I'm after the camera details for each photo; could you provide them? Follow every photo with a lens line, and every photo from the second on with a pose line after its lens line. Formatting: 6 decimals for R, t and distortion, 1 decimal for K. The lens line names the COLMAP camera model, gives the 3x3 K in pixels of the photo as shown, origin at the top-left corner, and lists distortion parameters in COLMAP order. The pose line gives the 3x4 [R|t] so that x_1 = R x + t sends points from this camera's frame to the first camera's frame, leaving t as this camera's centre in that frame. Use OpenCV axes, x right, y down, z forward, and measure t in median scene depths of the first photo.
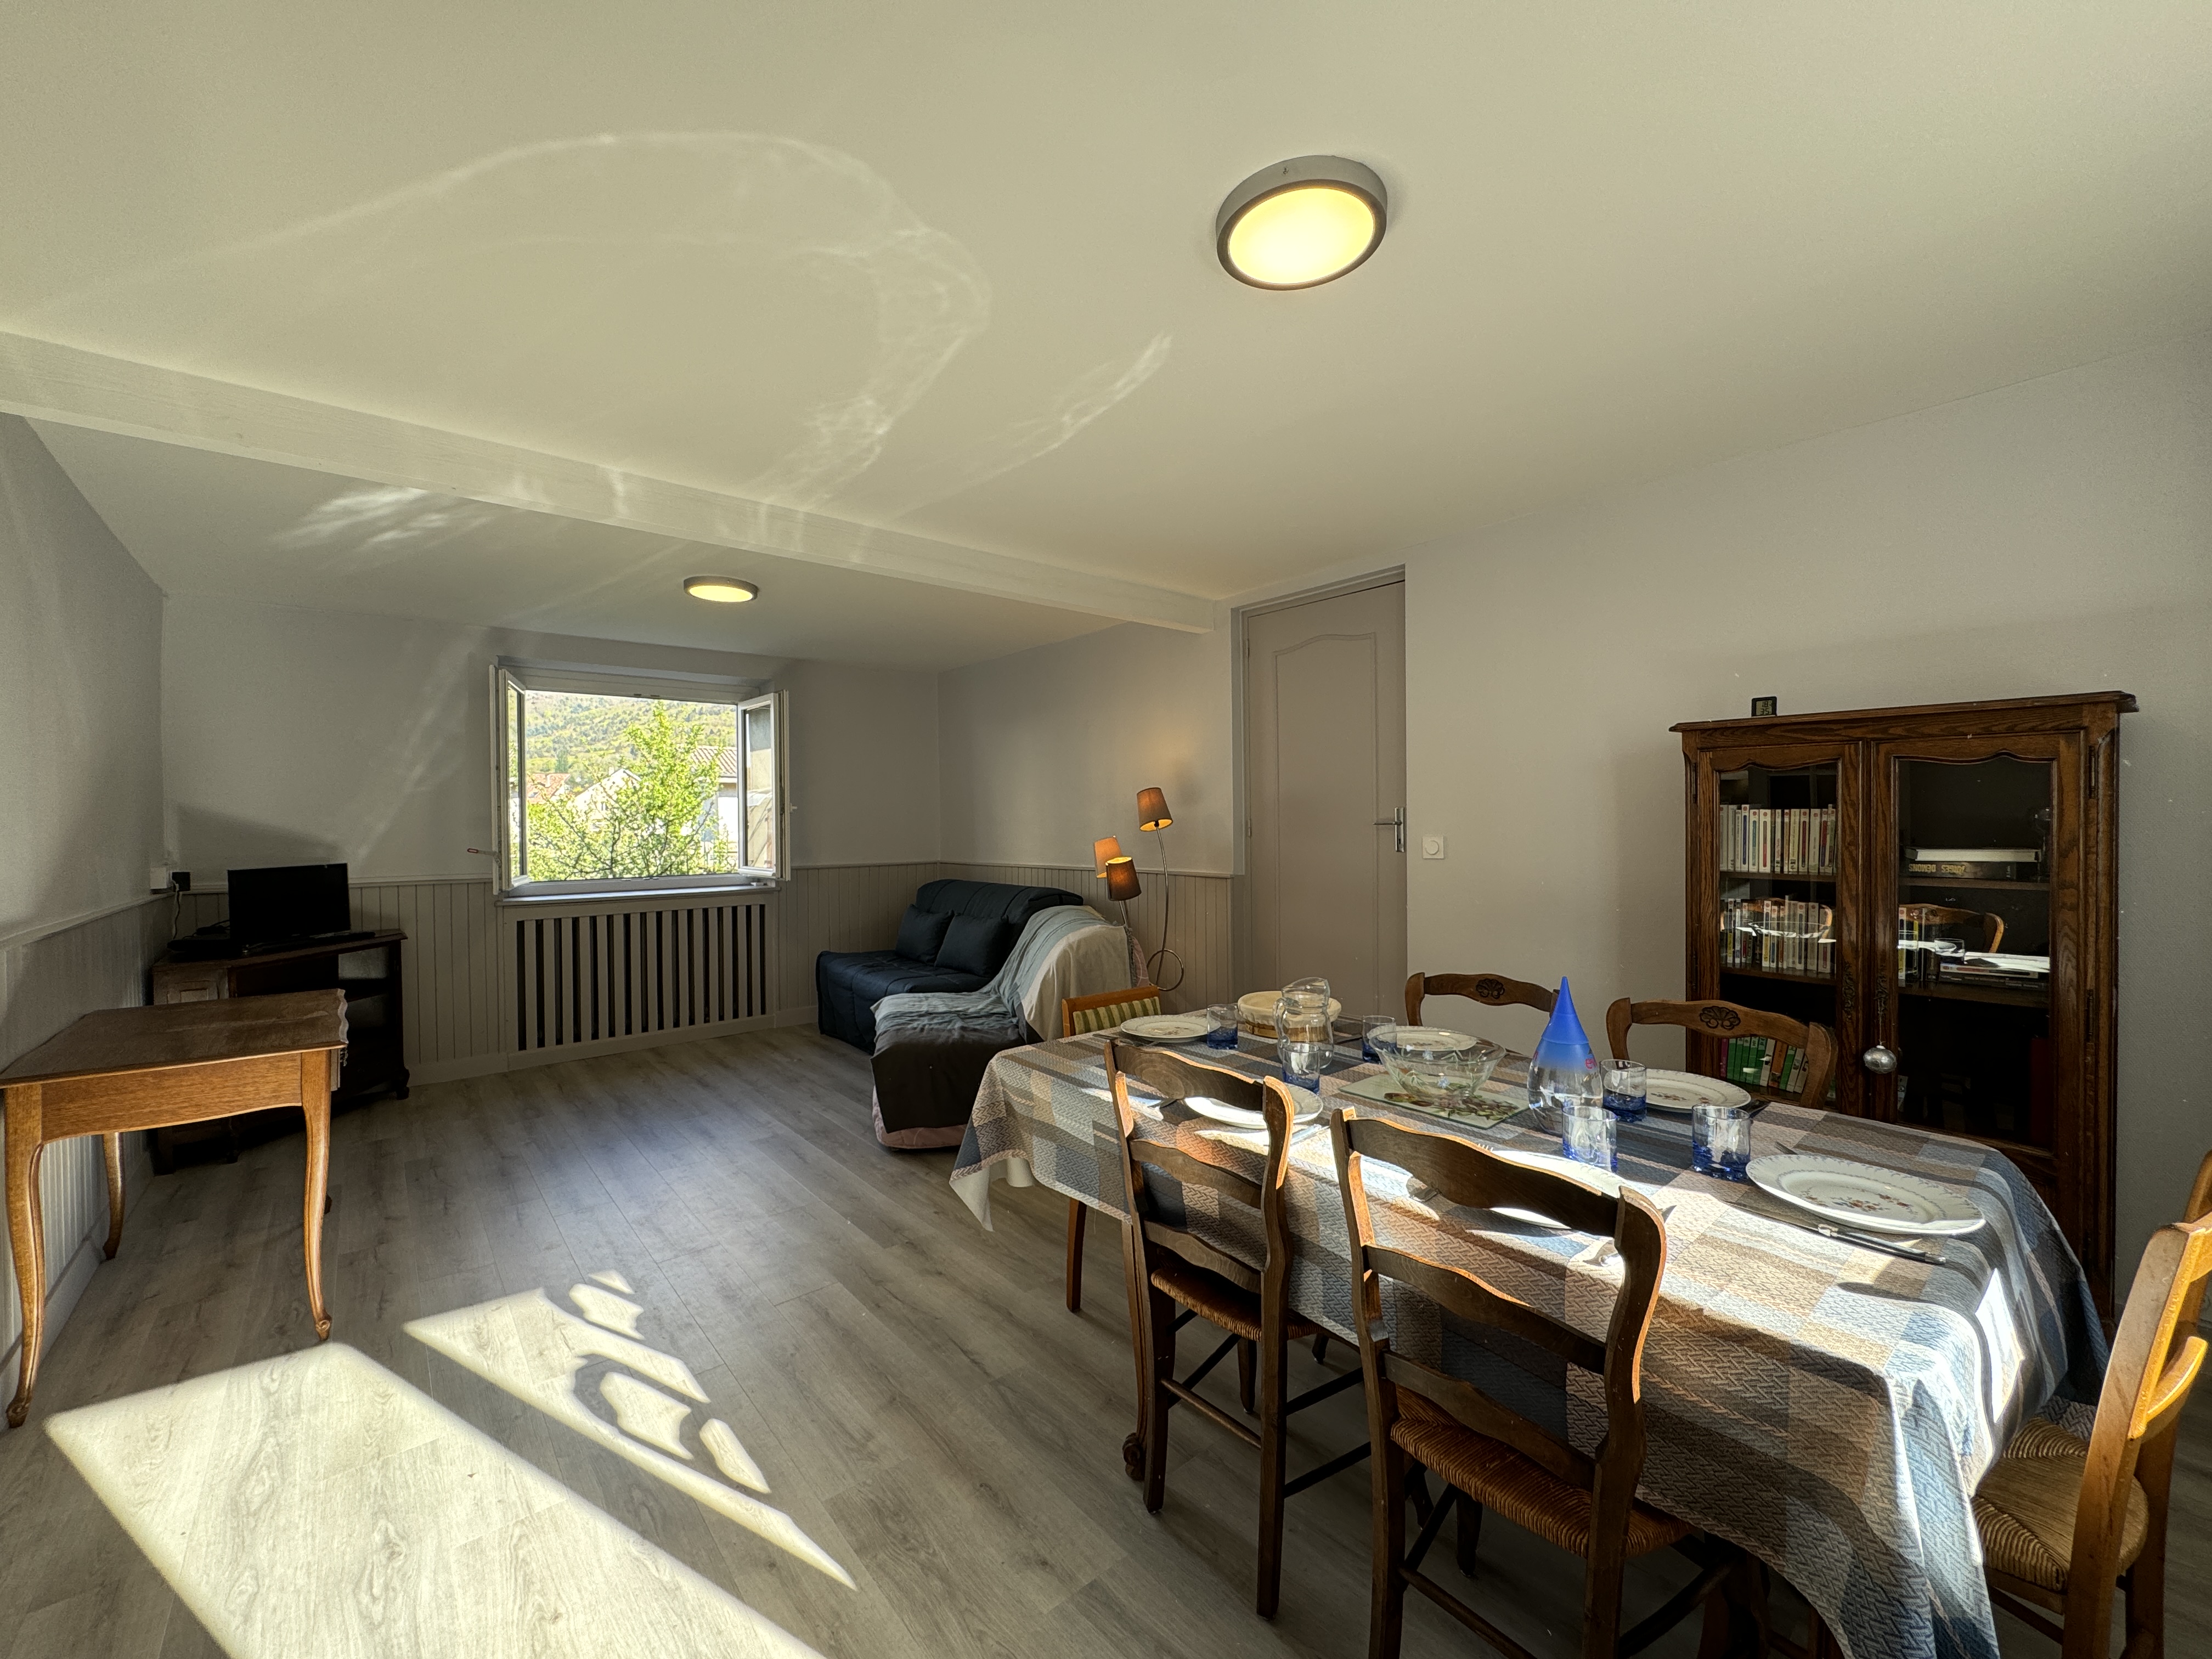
lens RADIAL K [[882.7, 0, 1114.5], [0, 882.7, 833.7], [0, 0, 1]] dist [0.000544, 0.000226]
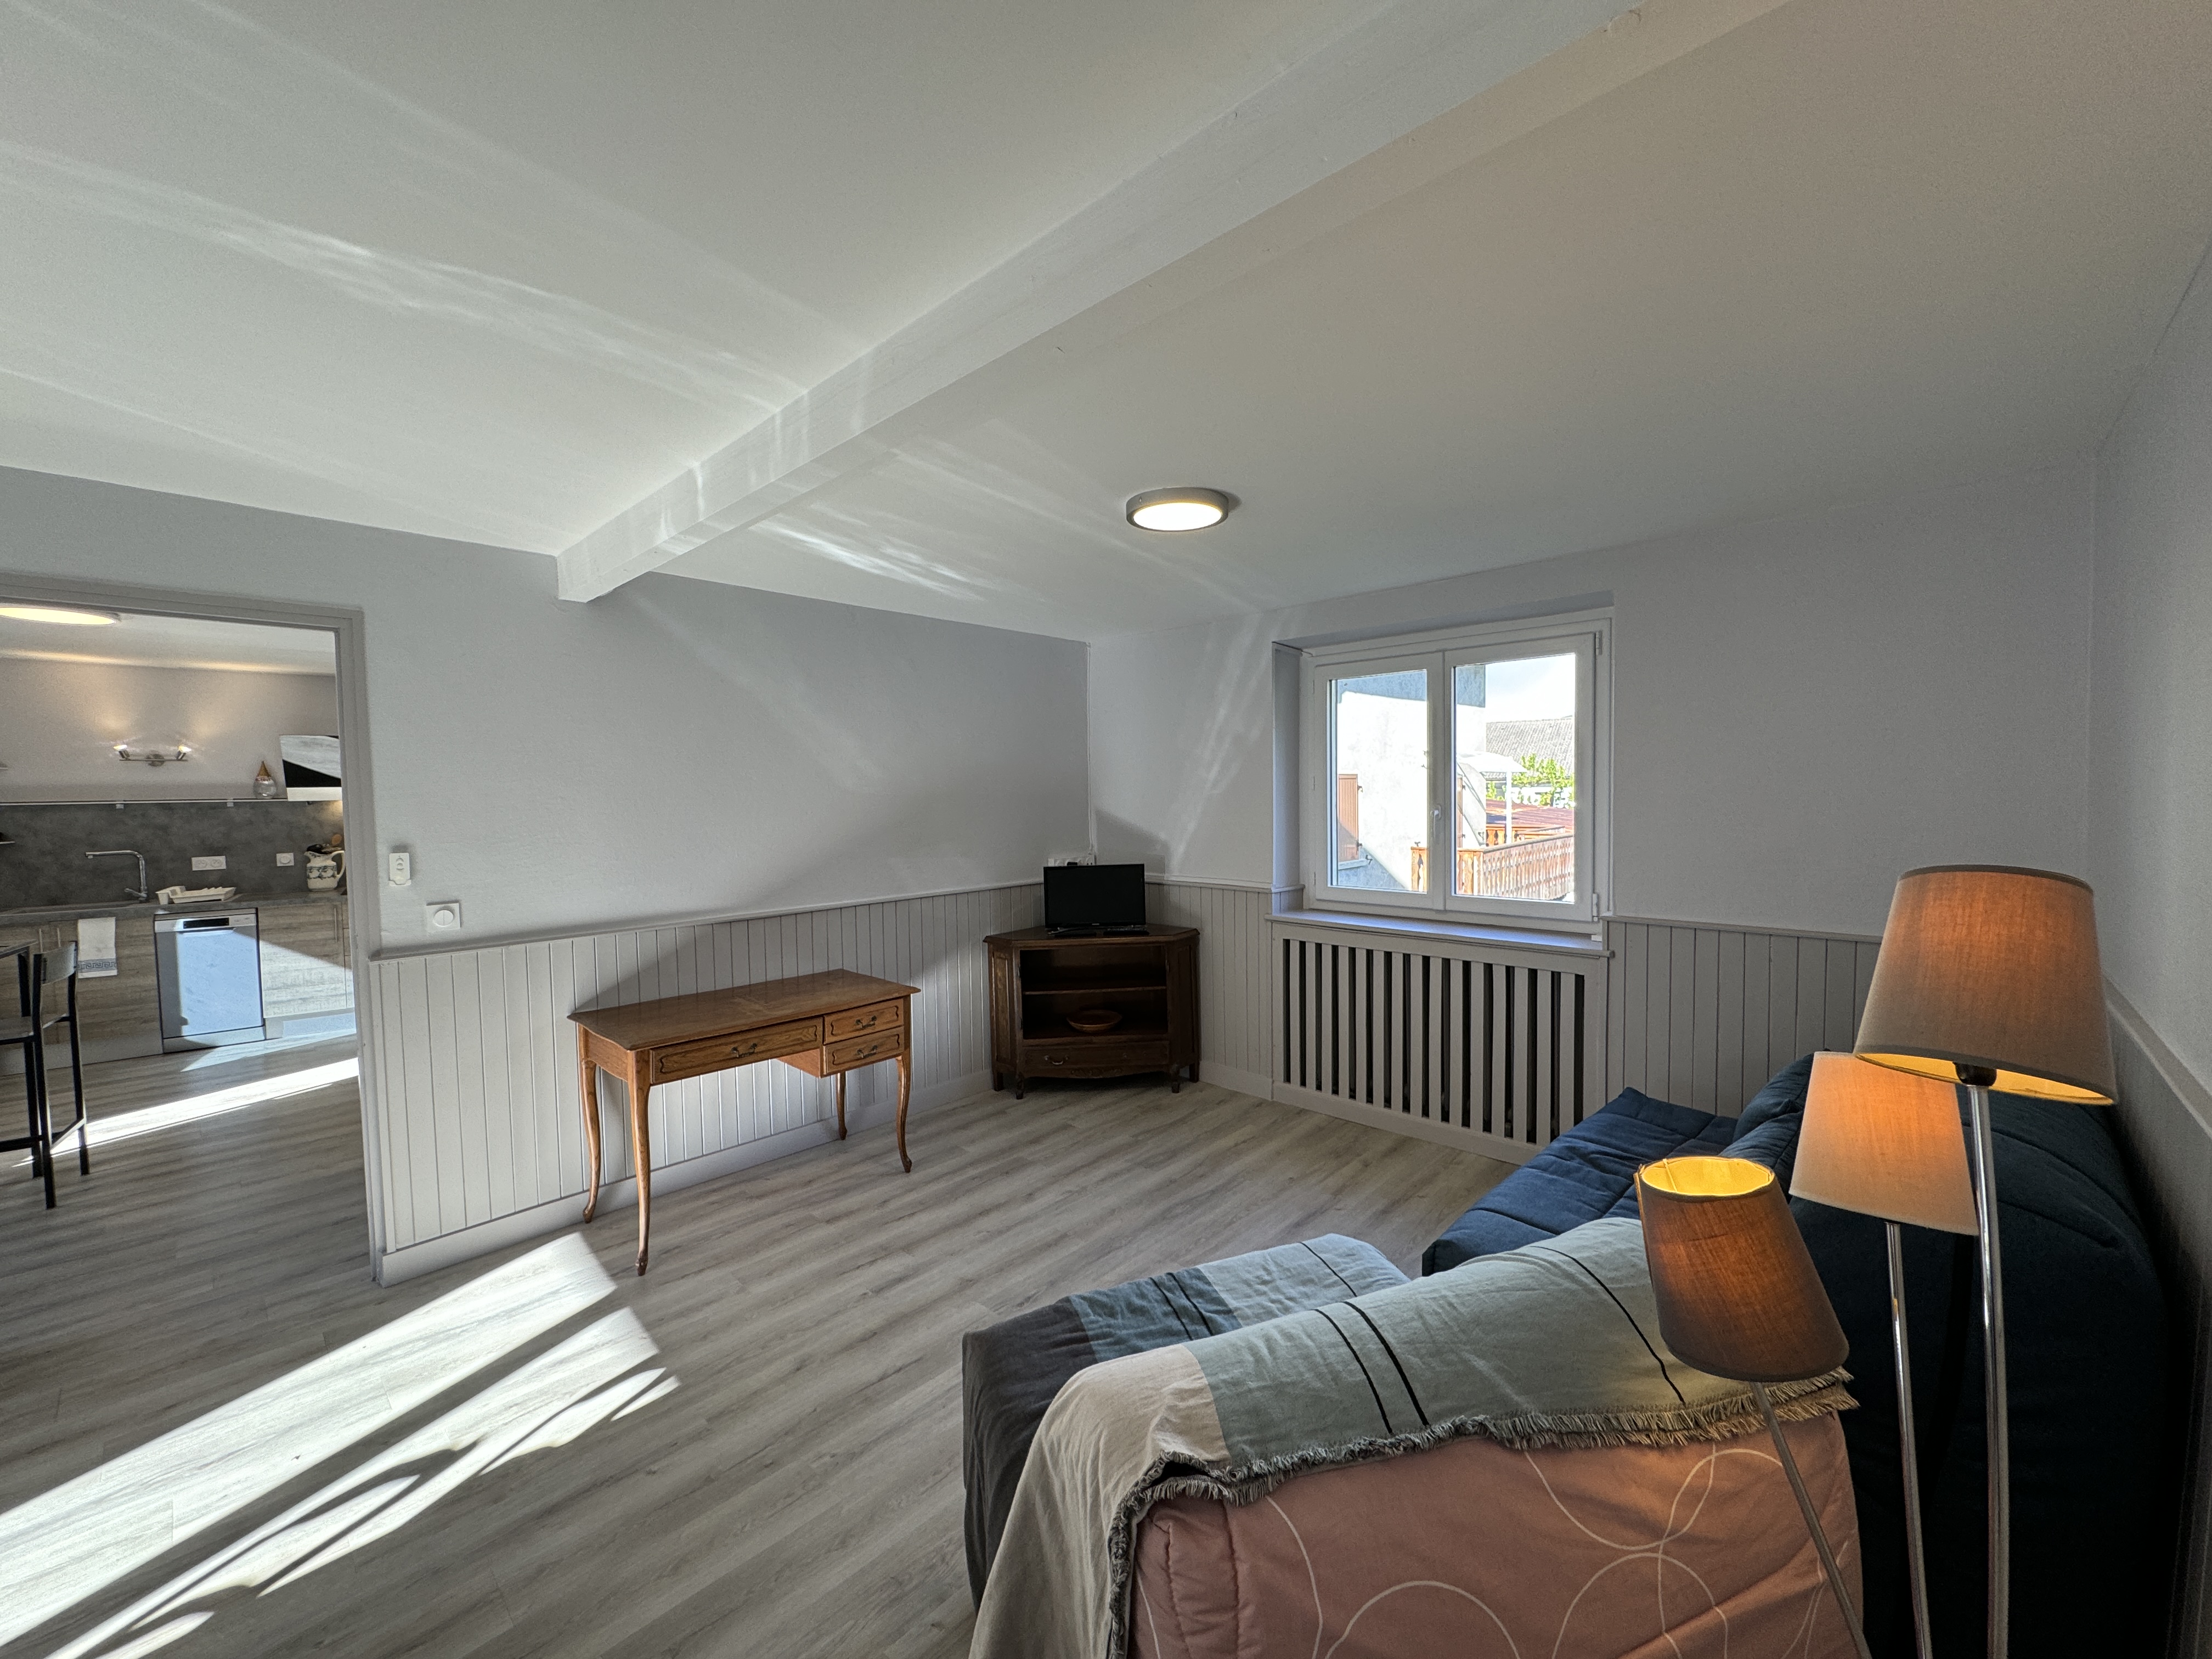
lens RADIAL K [[882.7, 0, 1075.6], [0, 882.7, 842.8], [0, 0, 1]] dist [0.000544, 0.000226]
pose [[0.086027, 0.077587, -0.993267, 0.214730], [0.009904, 0.996847, 0.078725, -0.082822], [0.996244, -0.016610, 0.084987, 0.882604]]
